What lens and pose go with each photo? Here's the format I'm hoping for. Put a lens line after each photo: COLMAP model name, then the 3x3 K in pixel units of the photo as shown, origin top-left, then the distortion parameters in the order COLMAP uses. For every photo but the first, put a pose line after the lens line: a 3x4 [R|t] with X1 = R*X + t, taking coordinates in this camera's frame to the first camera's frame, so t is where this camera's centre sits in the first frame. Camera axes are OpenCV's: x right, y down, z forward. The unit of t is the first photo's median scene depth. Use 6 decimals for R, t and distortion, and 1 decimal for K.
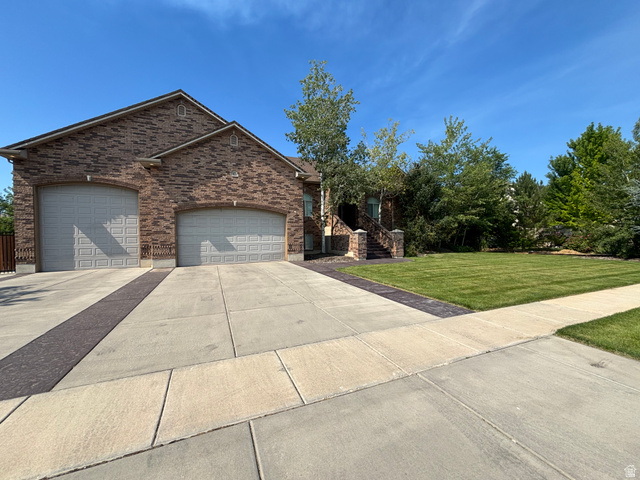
lens RADIAL K [[260.0, 0, 320.0], [0, 260.0, 240.0], [0, 0, 1]] dist [-0.000743, -0.000128]
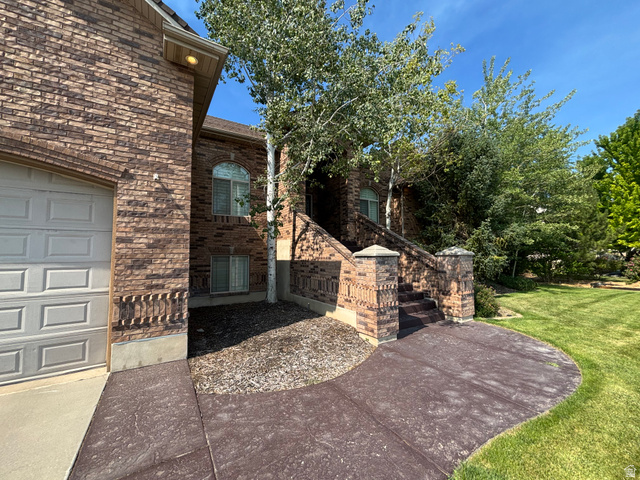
lens RADIAL K [[260.0, 0, 320.0], [0, 260.0, 240.0], [0, 0, 1]] dist [-0.000743, -0.000128]
pose [[0.989045, 0.018062, 0.146507, 0.036354], [-0.008032, 0.997600, -0.068769, -0.027686], [-0.147397, 0.066839, 0.986816, 0.752331]]
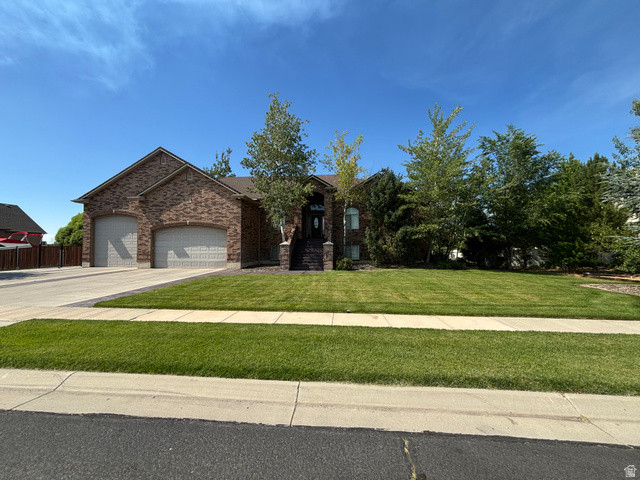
lens RADIAL K [[260.0, 0, 320.0], [0, 260.0, 240.0], [0, 0, 1]] dist [-0.000743, -0.000128]
pose [[0.880590, -0.004401, -0.473859, 0.867032], [-0.012286, 0.999409, -0.032115, -0.016800], [0.473720, 0.034102, 0.880015, 0.143541]]
